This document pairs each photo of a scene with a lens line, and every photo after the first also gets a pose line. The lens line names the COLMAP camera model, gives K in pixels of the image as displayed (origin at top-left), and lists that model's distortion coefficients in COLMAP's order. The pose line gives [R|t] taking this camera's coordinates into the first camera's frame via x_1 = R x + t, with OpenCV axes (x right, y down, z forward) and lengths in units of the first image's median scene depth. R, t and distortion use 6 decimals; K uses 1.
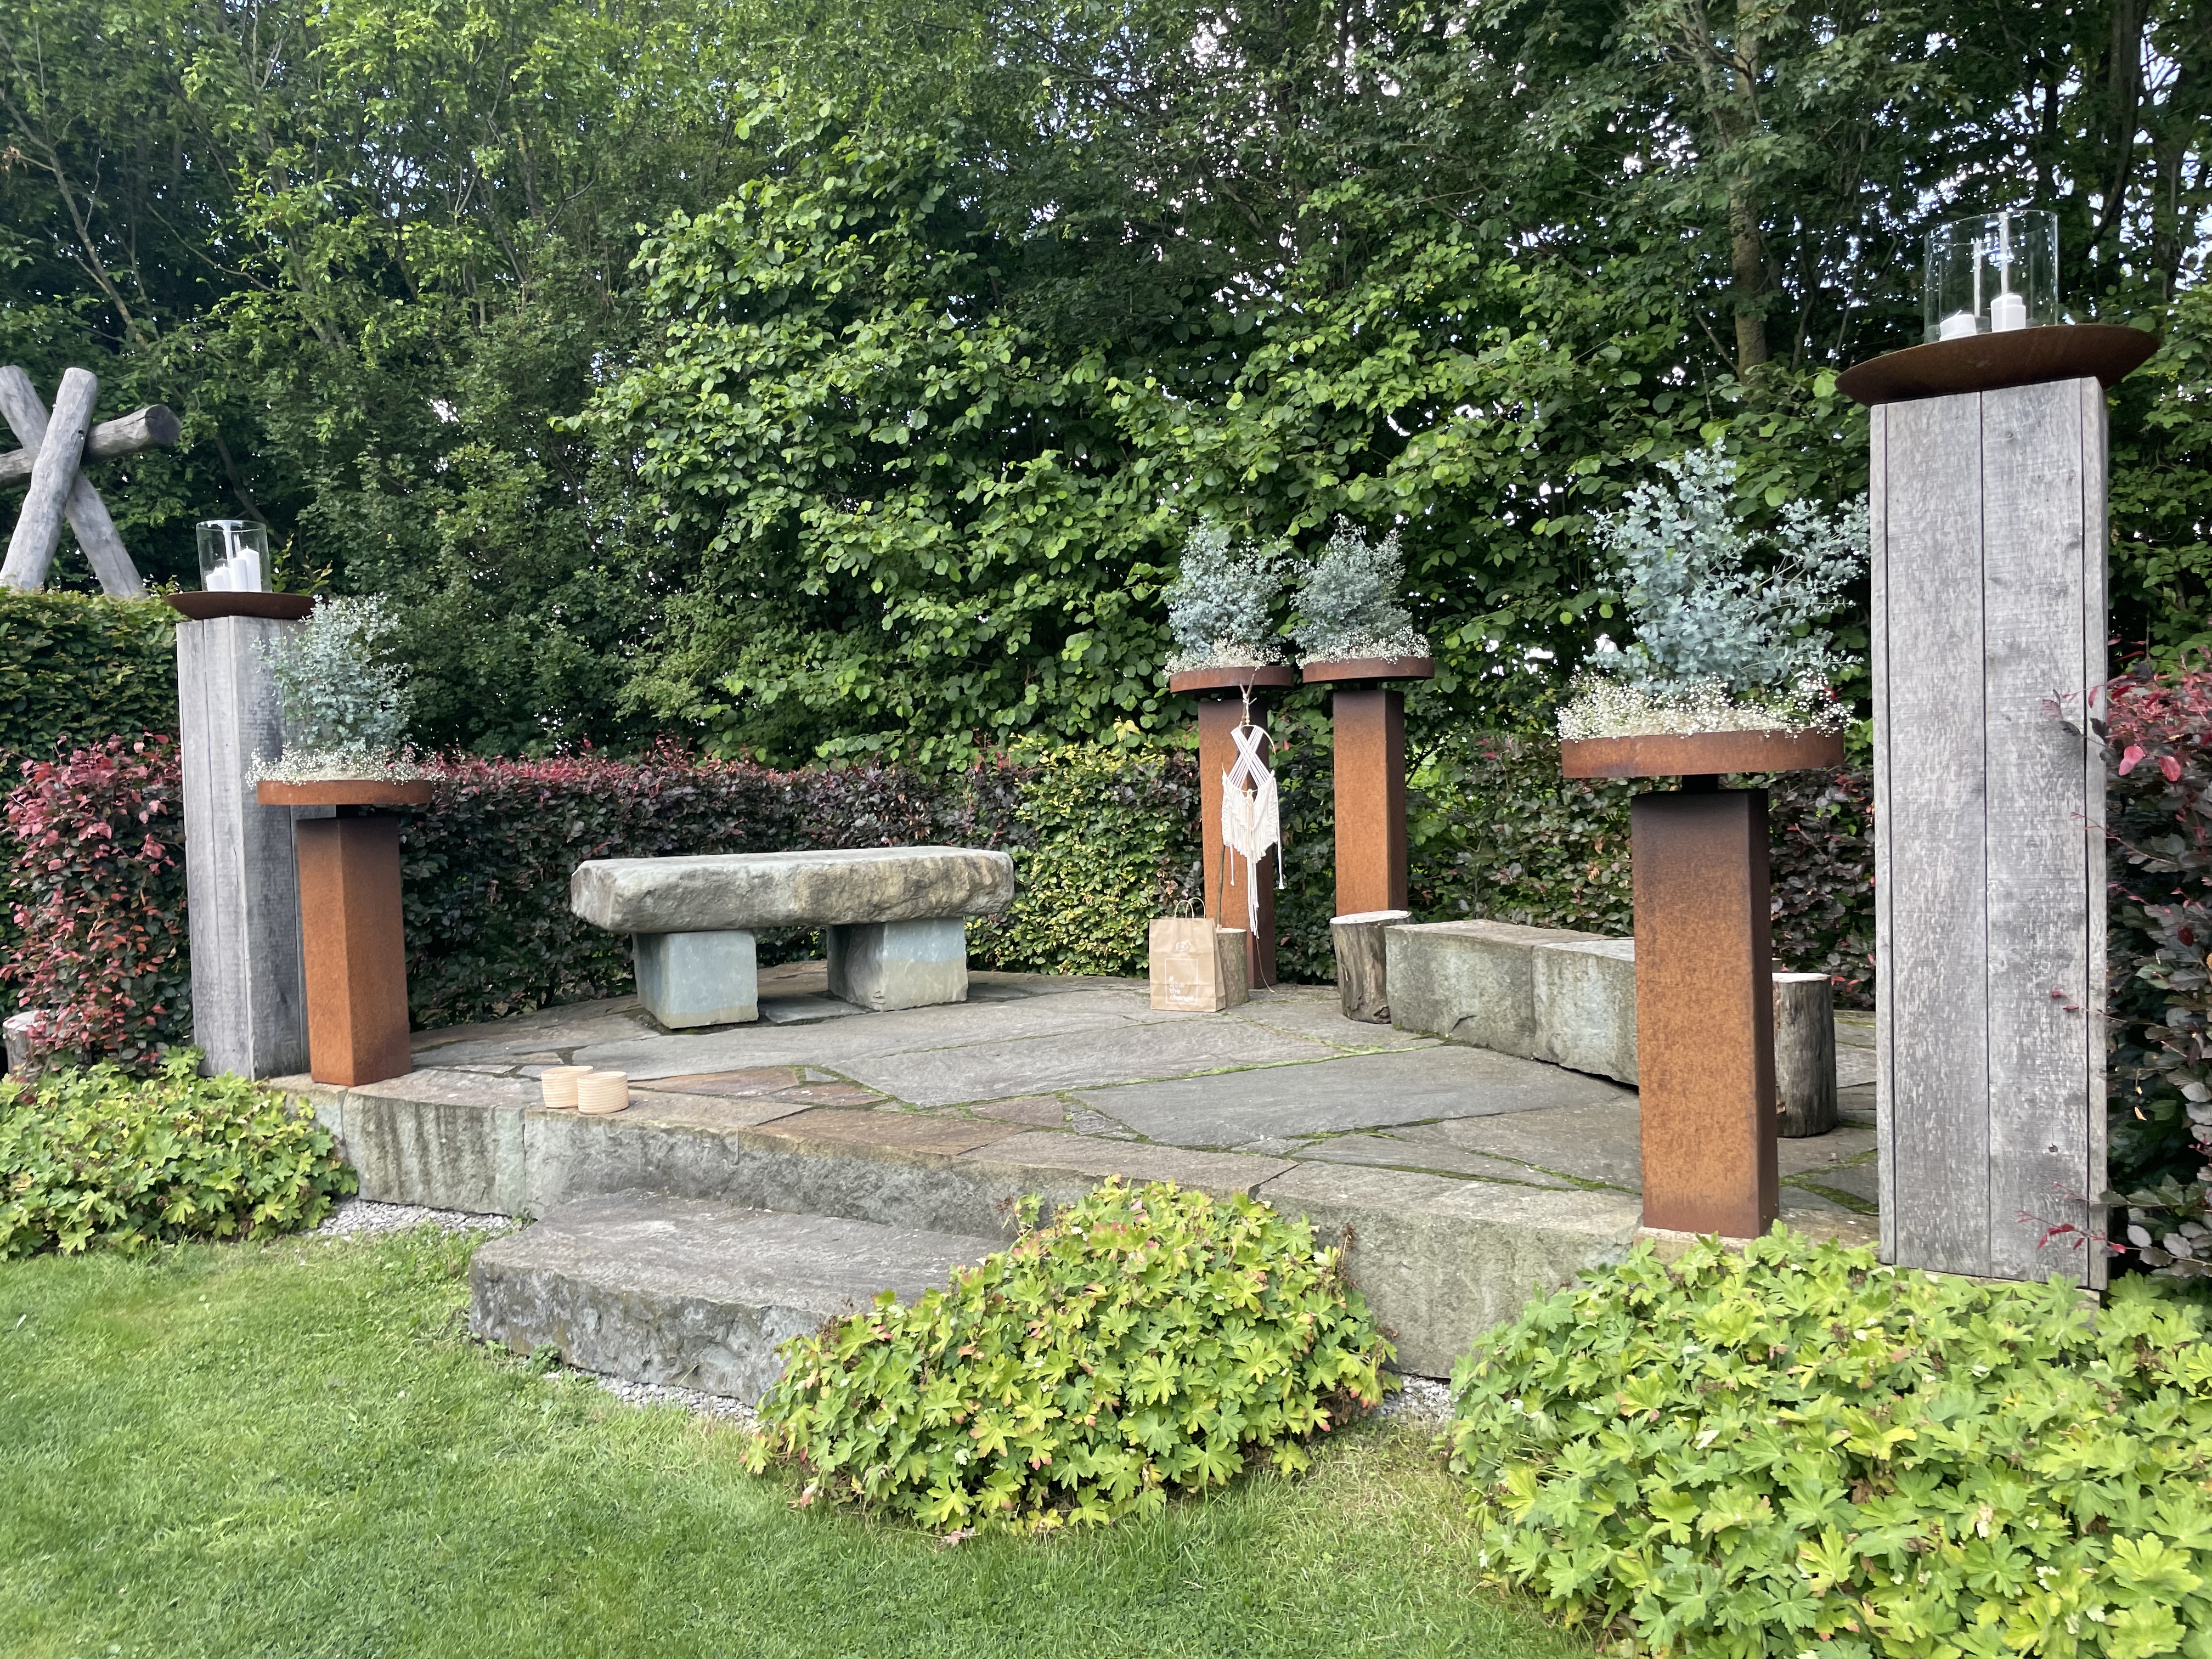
lens RADIAL K [[1654.4, 0, 1074.6], [0, 1654.4, 869.0], [0, 0, 1]] dist [0.089443, -0.000974]
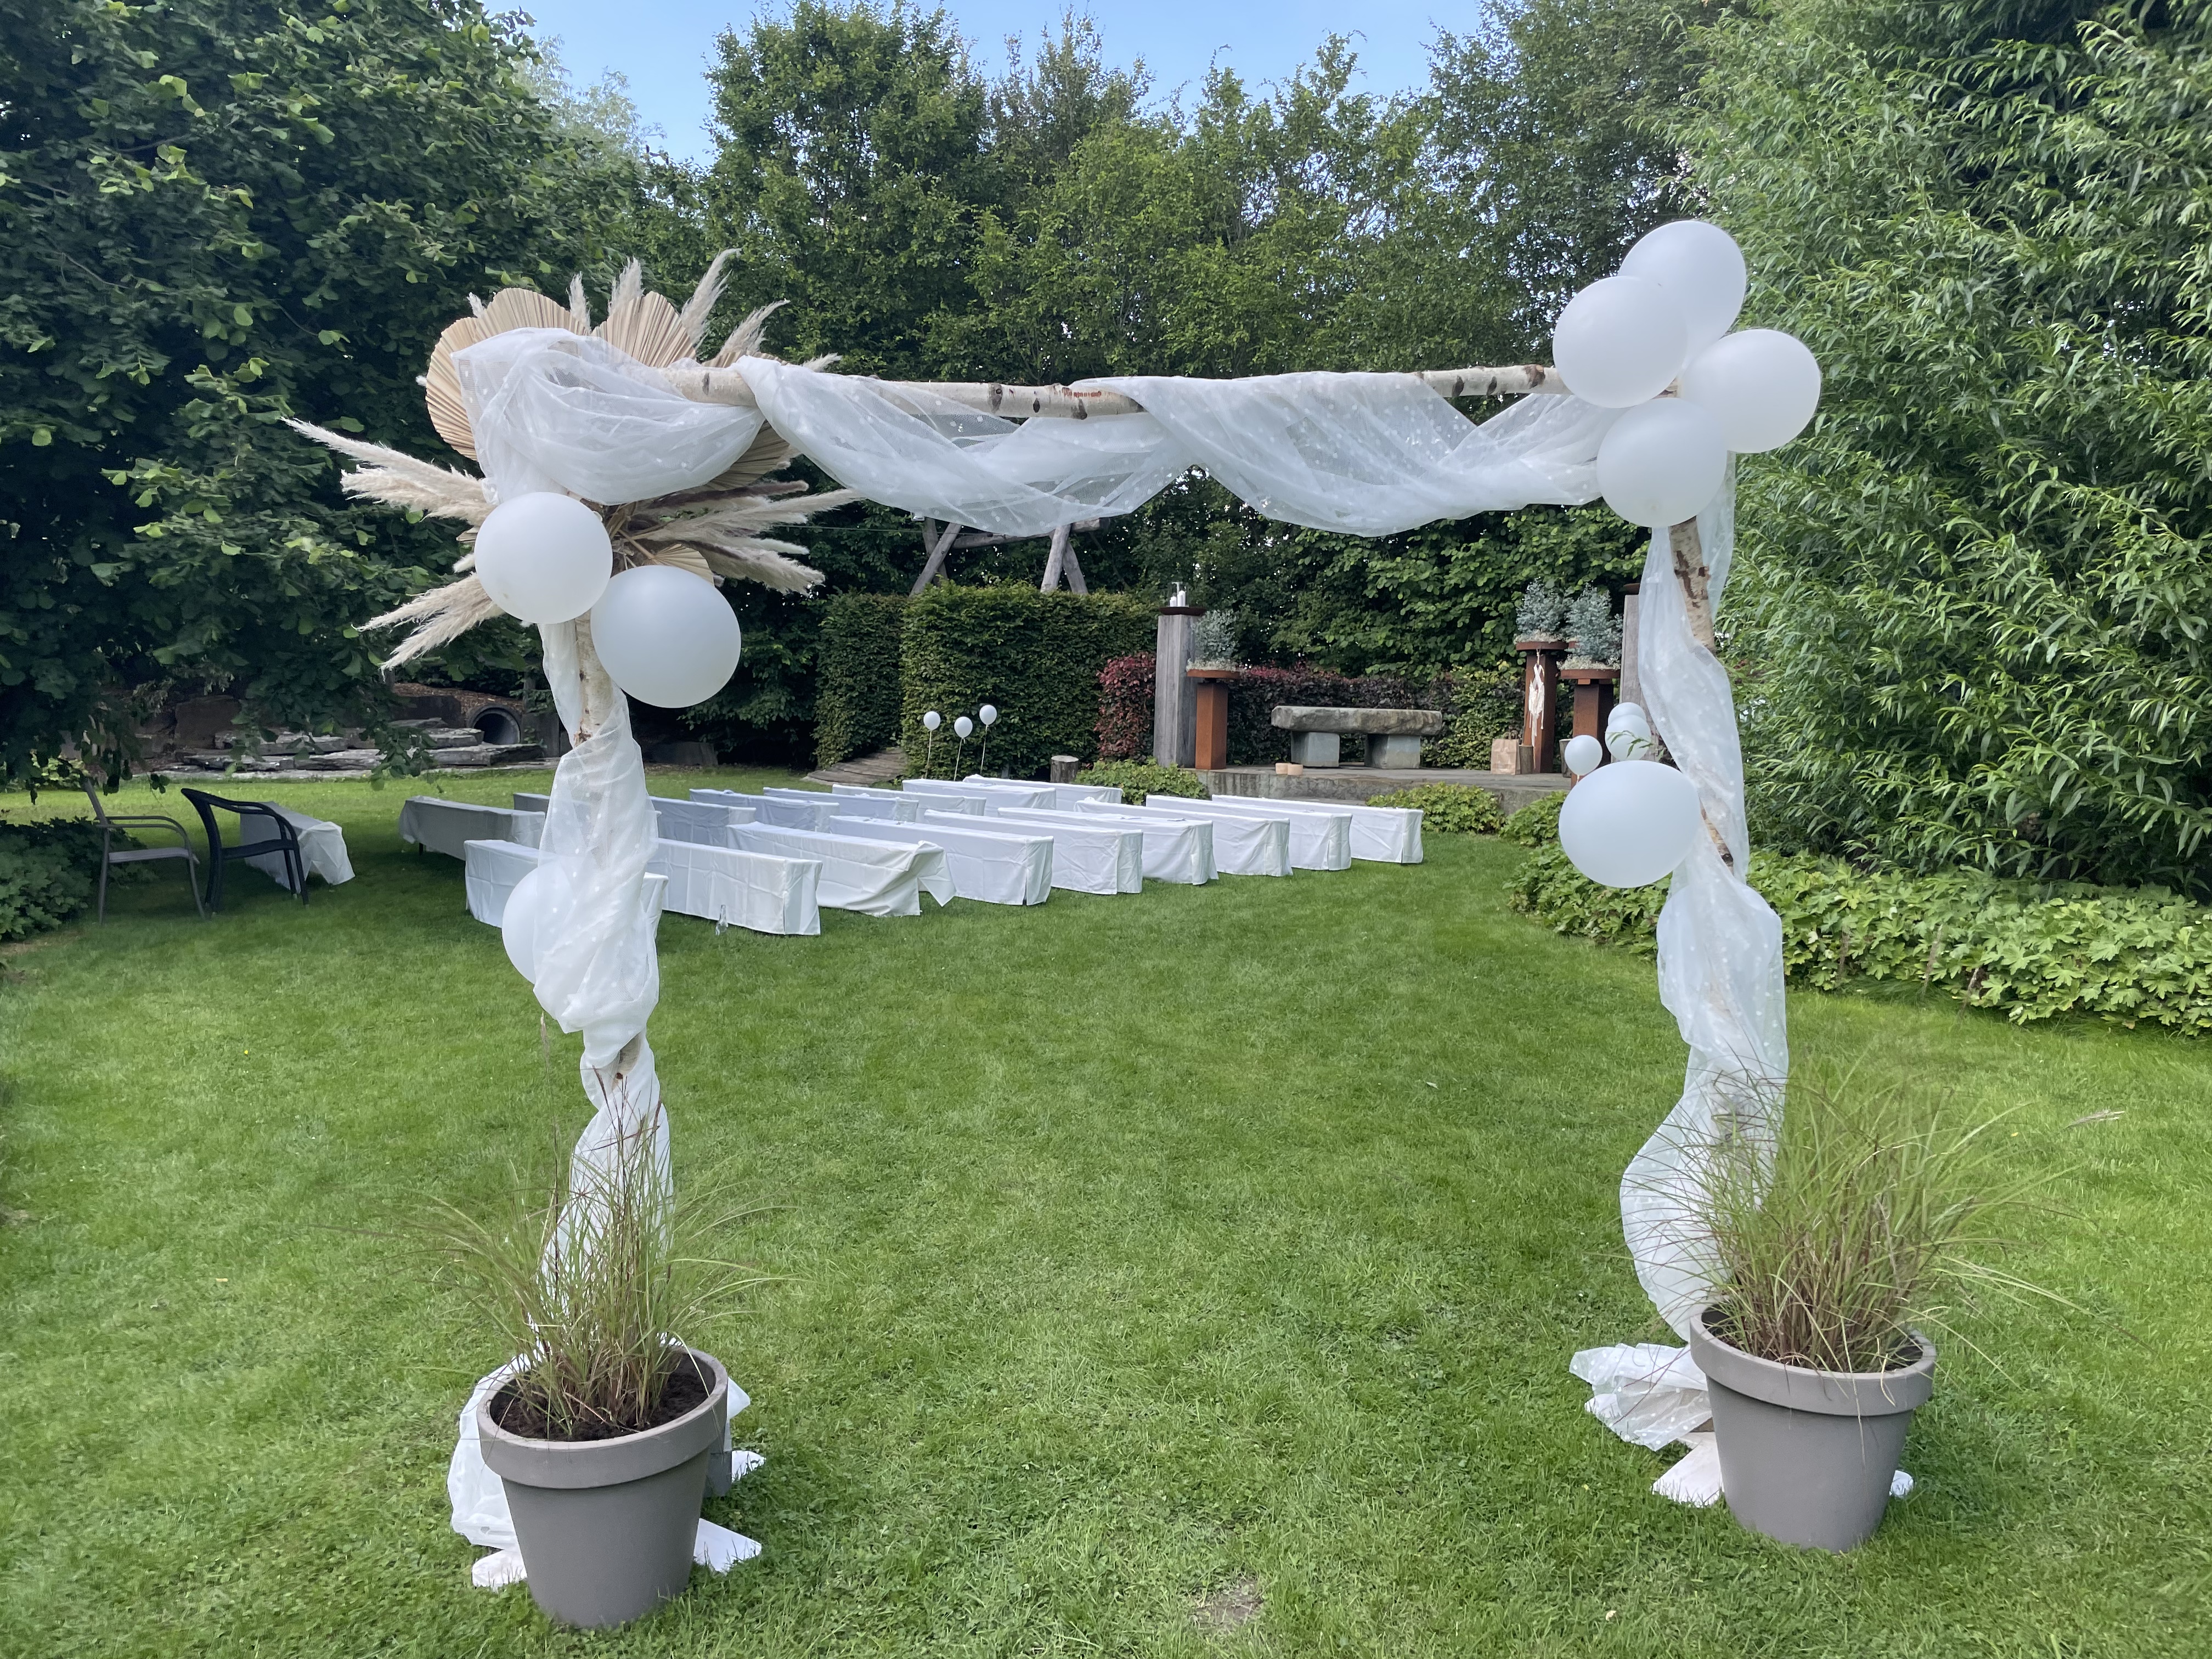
lens RADIAL K [[1654.4, 0, 1074.6], [0, 1654.4, 869.0], [0, 0, 1]] dist [0.089443, -0.000974]
pose [[0.949661, 0.083155, -0.302043, 0.176622], [-0.070903, 0.996162, 0.051324, 0.113869], [0.305152, -0.027324, 0.951912, -1.303706]]
